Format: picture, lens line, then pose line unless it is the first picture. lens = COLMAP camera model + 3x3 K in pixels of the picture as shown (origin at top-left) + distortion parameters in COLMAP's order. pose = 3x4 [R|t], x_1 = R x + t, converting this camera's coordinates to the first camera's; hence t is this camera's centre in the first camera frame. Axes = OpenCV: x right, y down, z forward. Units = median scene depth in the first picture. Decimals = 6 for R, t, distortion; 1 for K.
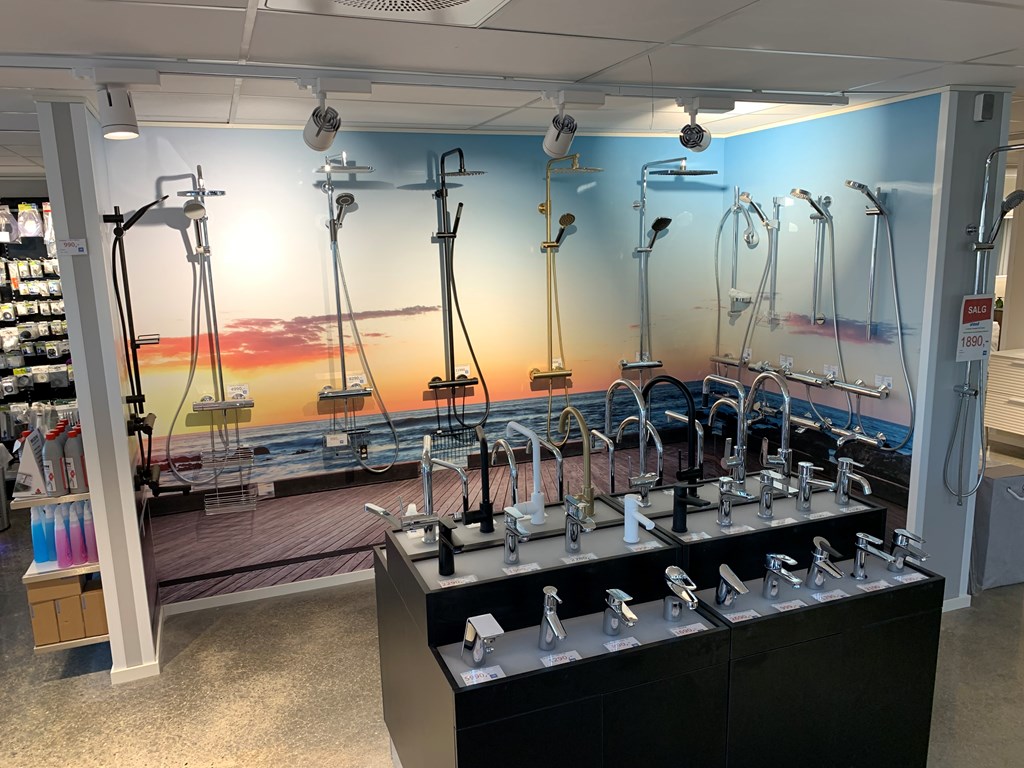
lens RADIAL K [[787.3, 0, 512.8], [0, 787.3, 399.5], [0, 0, 1]] dist [0.010864, 0.004297]
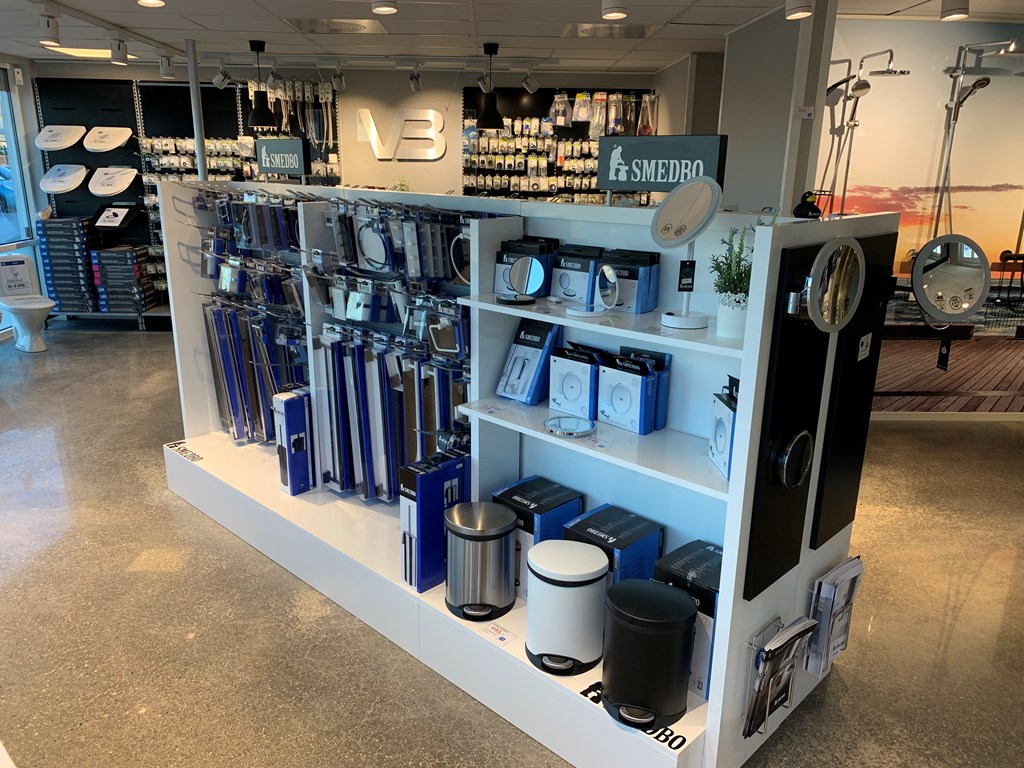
lens RADIAL K [[787.3, 0, 512.8], [0, 787.3, 399.5], [0, 0, 1]] dist [0.010864, 0.004297]
pose [[0.939605, 0.136248, -0.313974, -0.372914], [-0.104091, 0.987652, 0.117083, 0.120838], [0.326050, -0.077330, 0.942185, -0.300331]]
